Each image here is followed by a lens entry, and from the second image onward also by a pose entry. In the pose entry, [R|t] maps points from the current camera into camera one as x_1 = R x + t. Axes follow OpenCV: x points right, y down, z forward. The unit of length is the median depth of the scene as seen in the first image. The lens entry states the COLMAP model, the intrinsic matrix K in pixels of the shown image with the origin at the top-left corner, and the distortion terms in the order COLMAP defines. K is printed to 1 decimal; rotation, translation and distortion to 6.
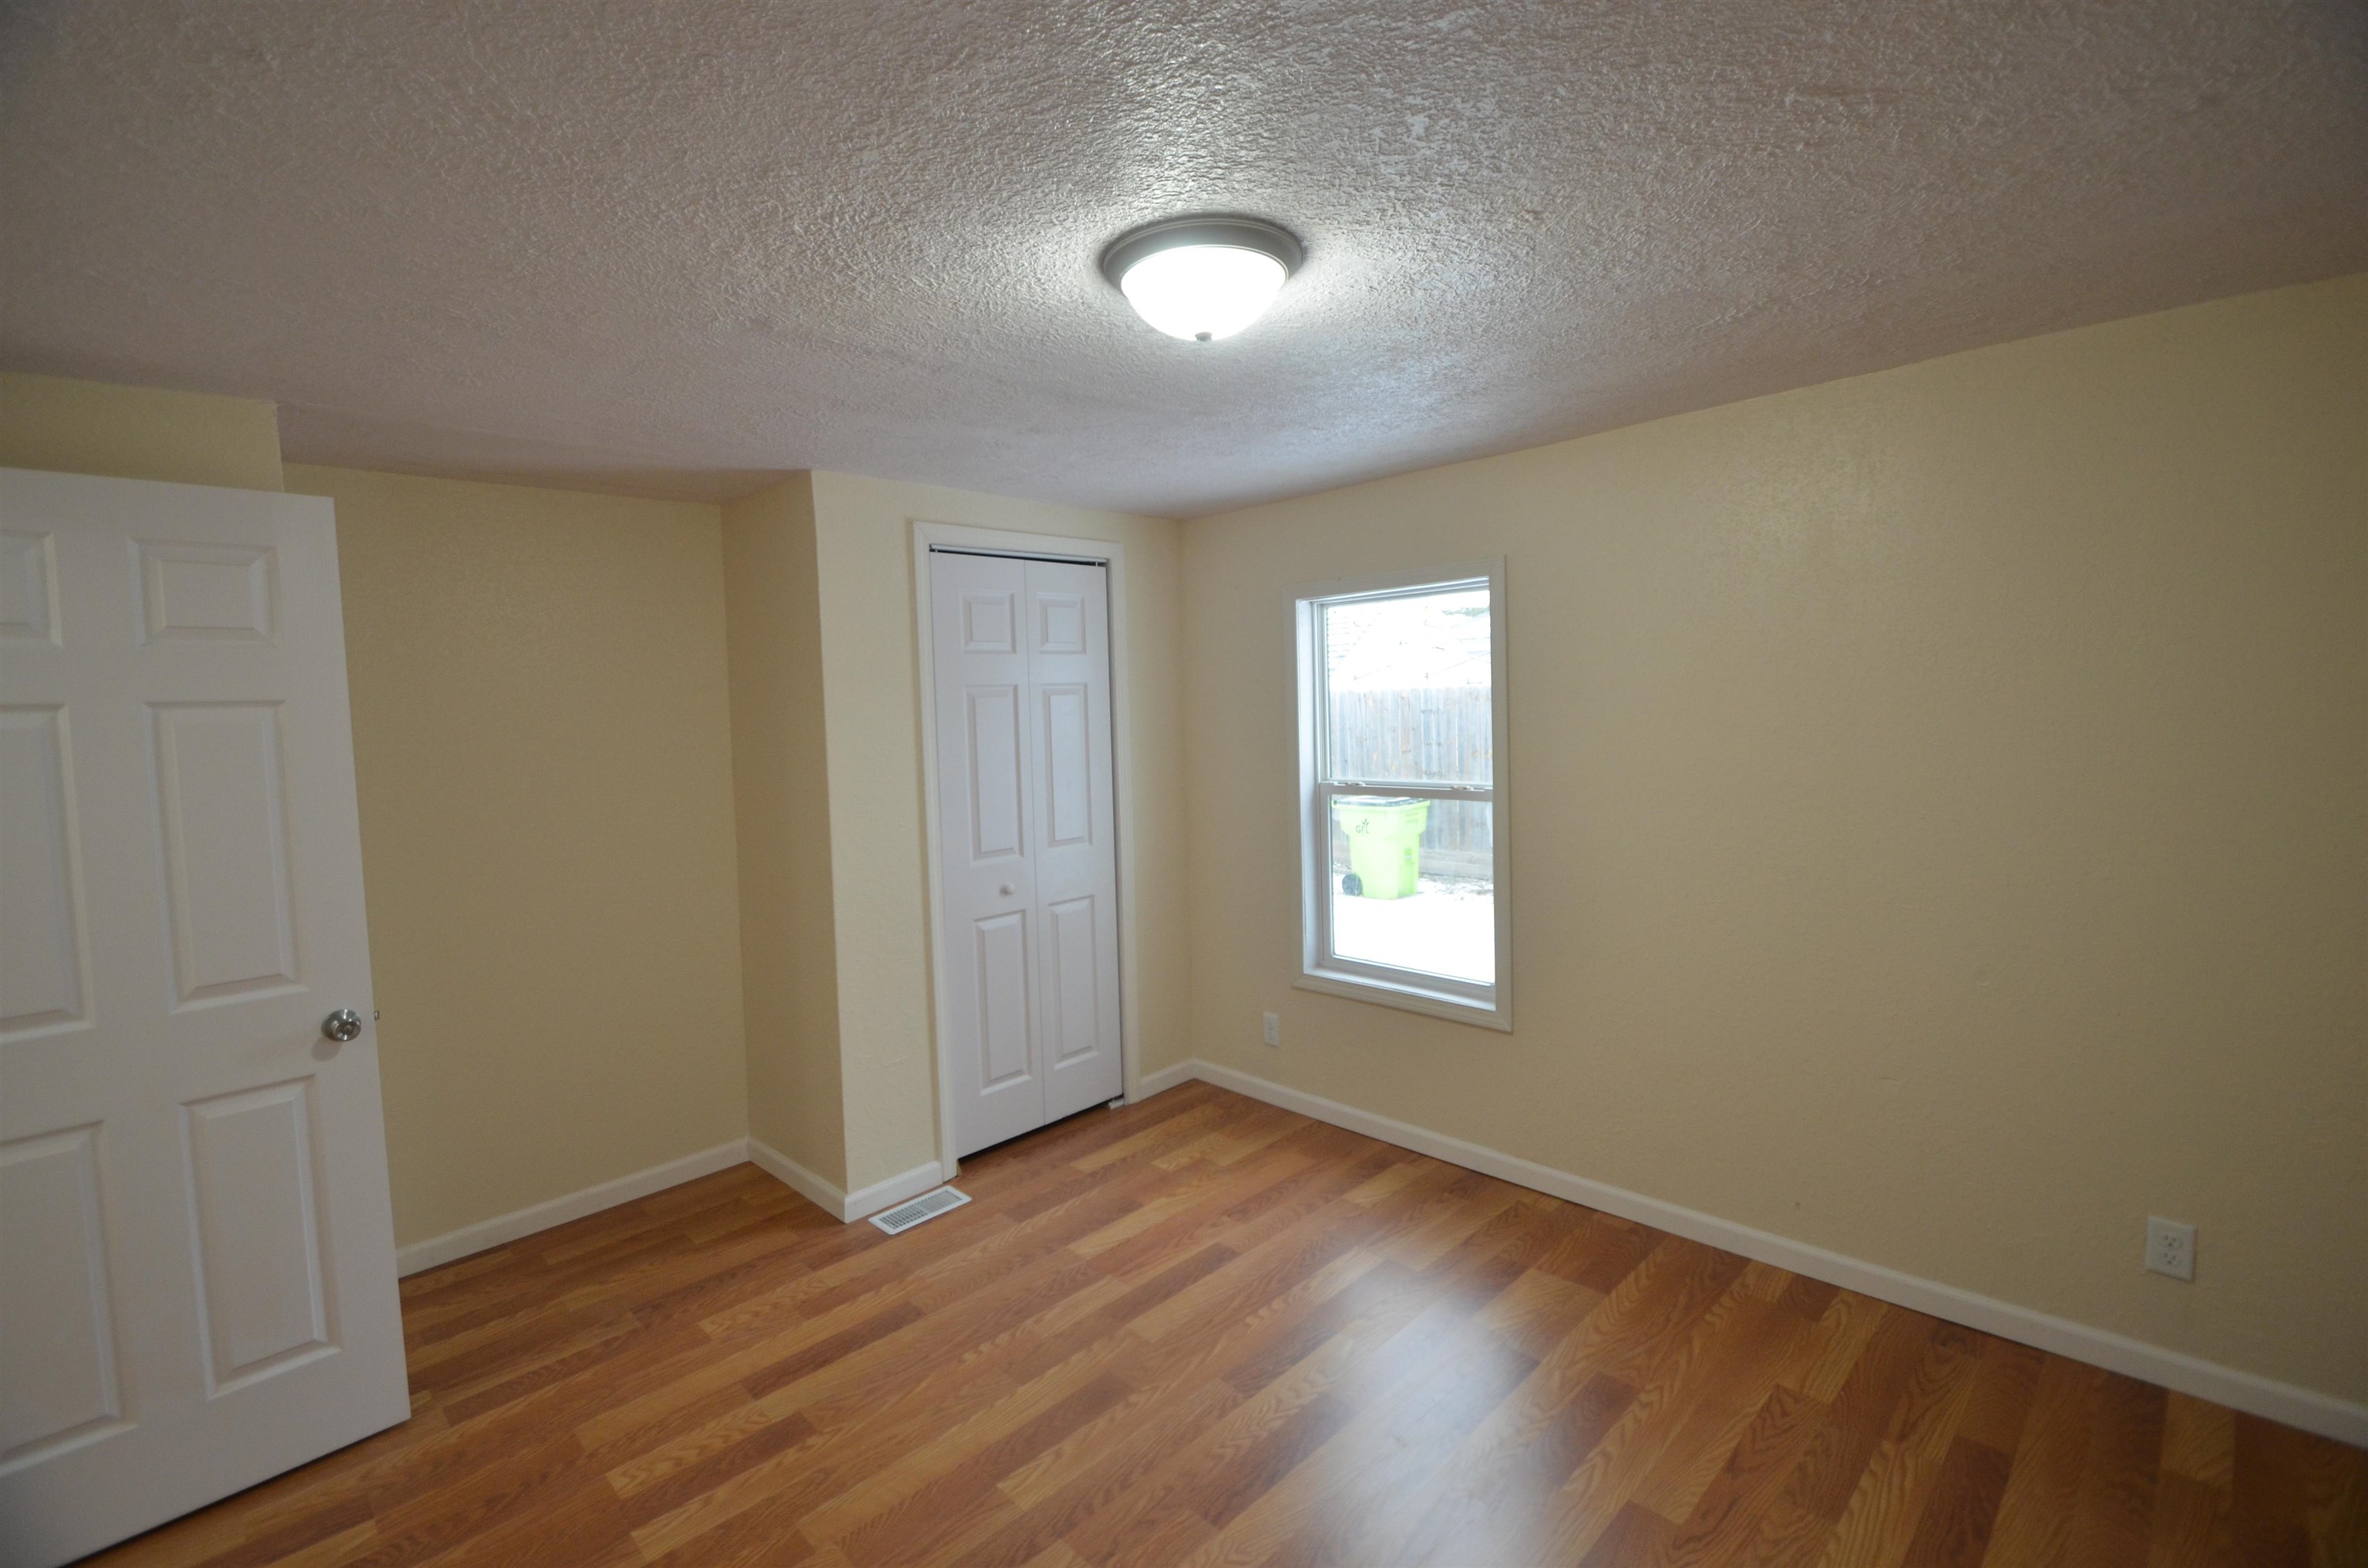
lens RADIAL K [[1028.9, 0, 1165.6], [0, 1028.9, 762.3], [0, 0, 1]] dist [0.029309, -0.025037]
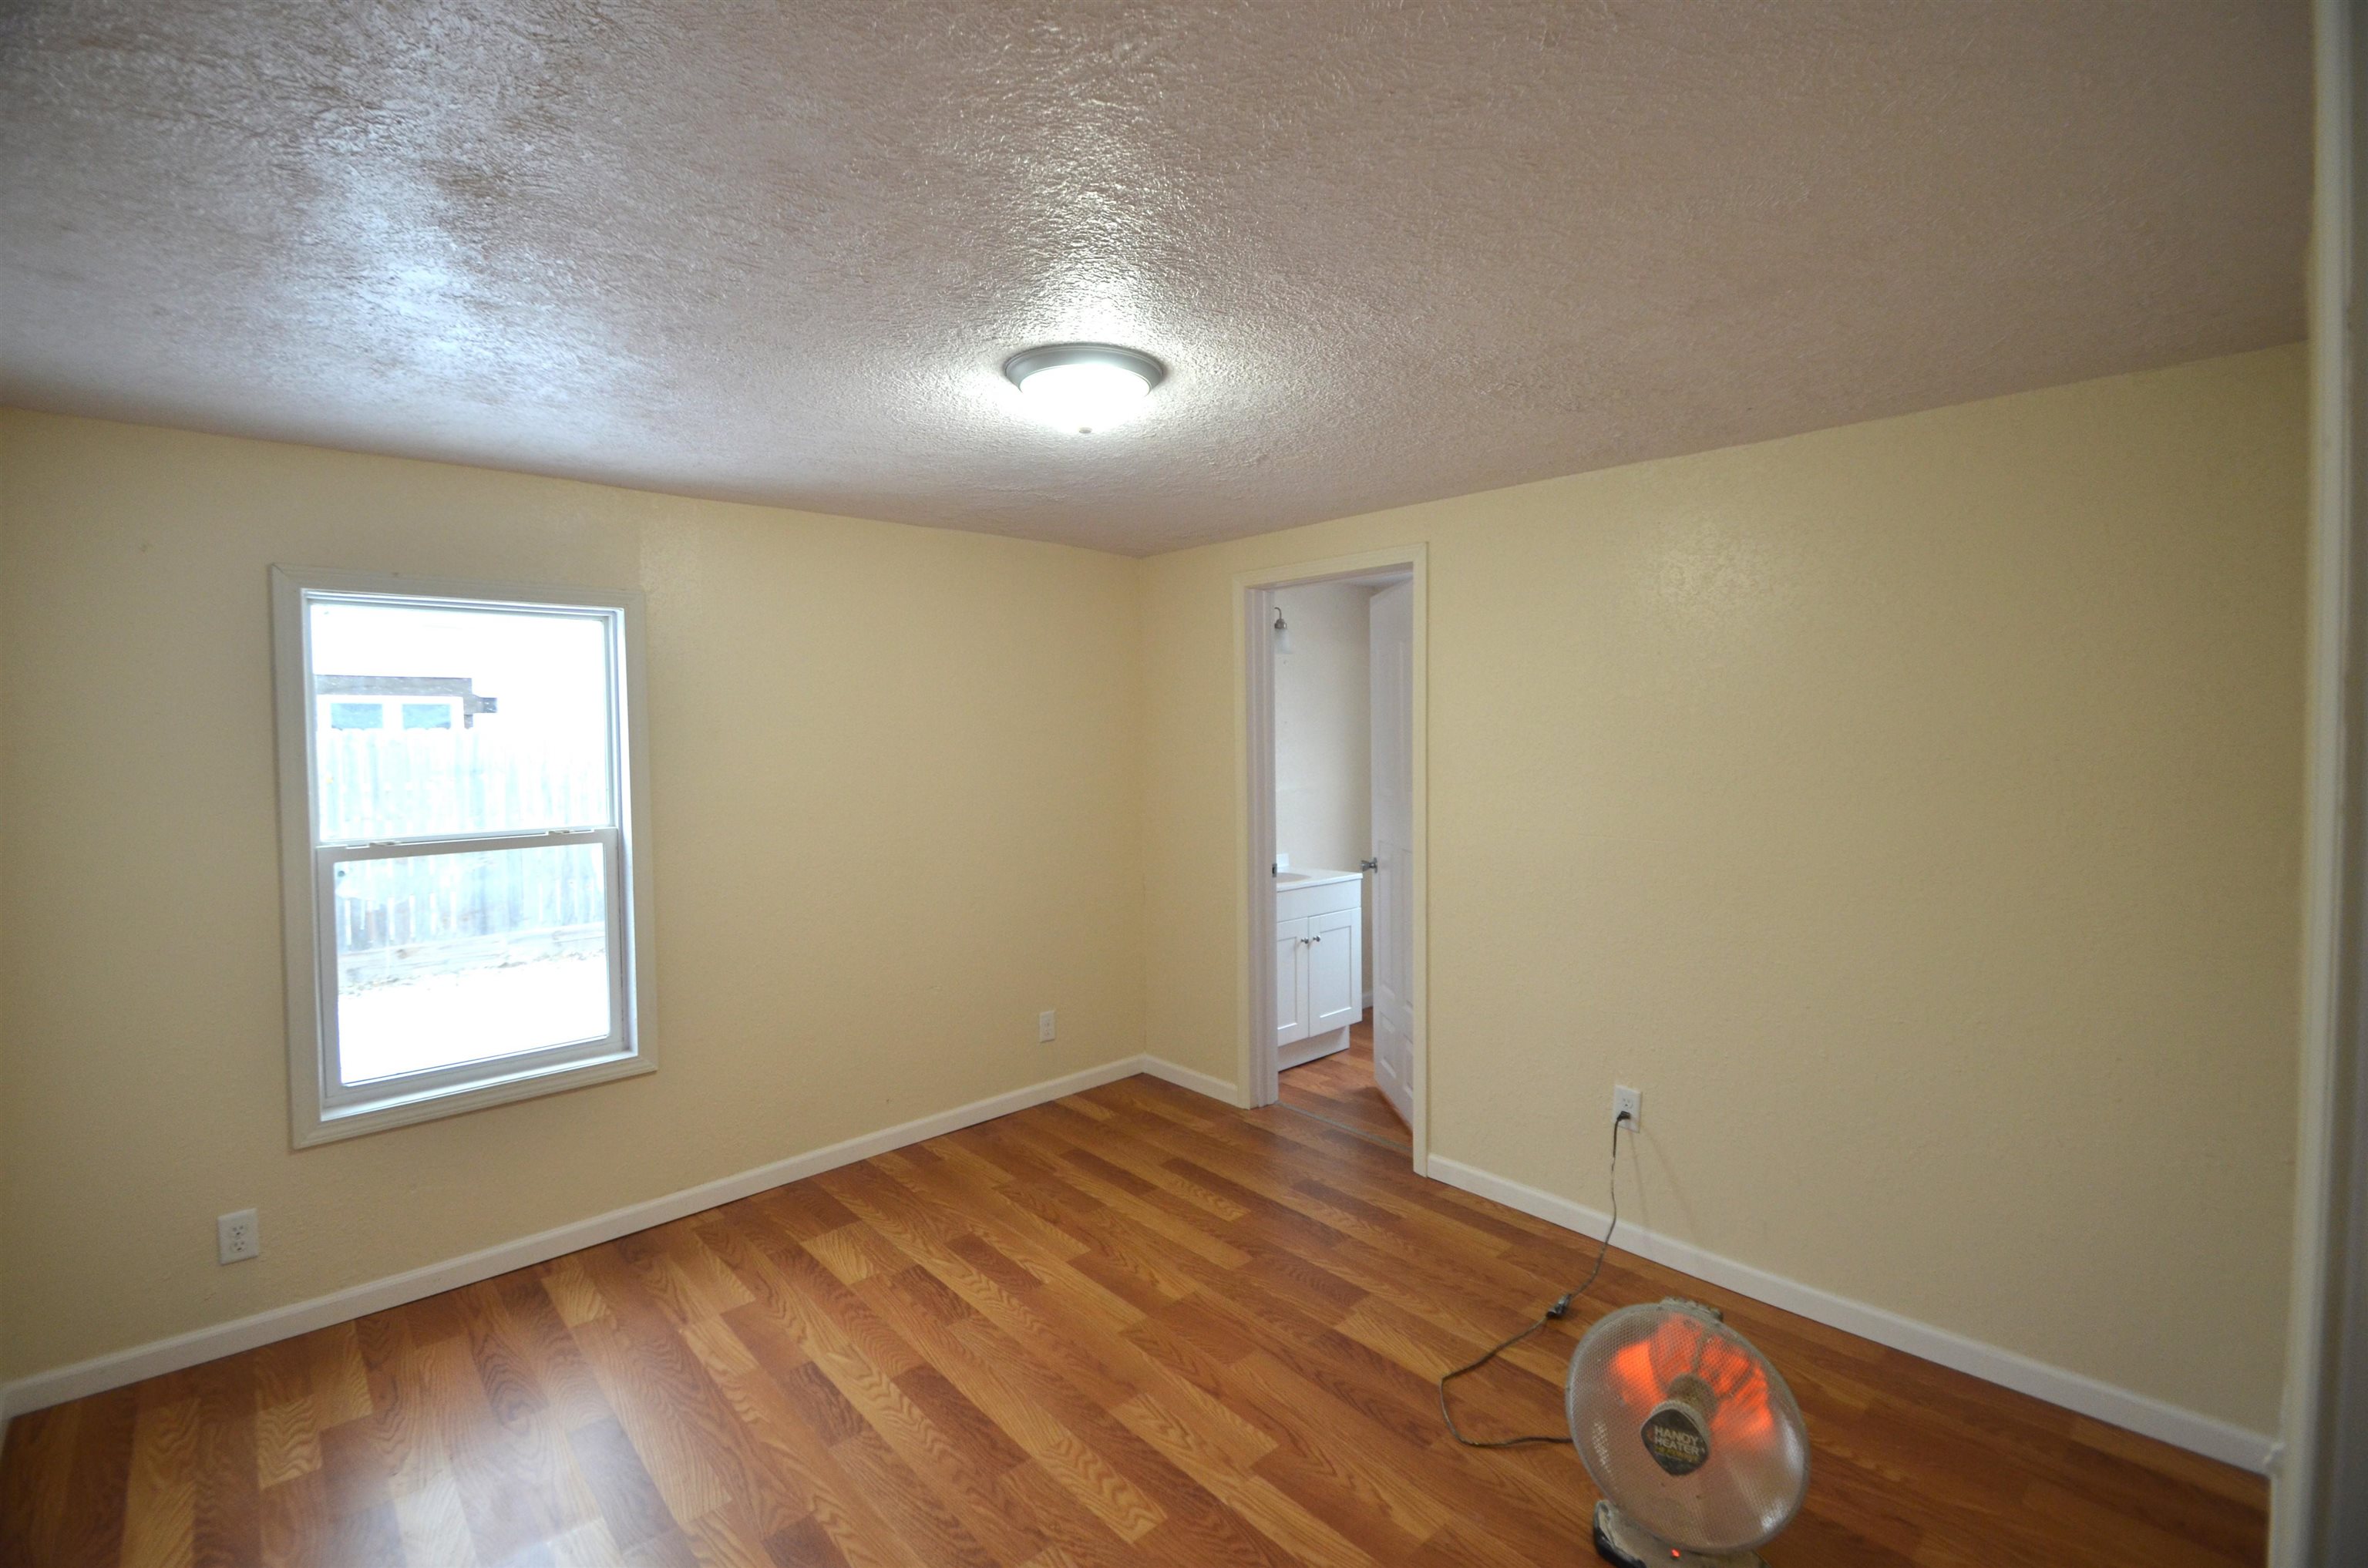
lens RADIAL K [[1028.9, 0, 1165.6], [0, 1028.9, 762.3], [0, 0, 1]] dist [0.029309, -0.025037]
pose [[0.049102, -0.003918, 0.998786, -0.728814], [0.066897, 0.997760, 0.000625, -0.000711], [-0.996551, 0.066785, 0.049254, 0.516687]]
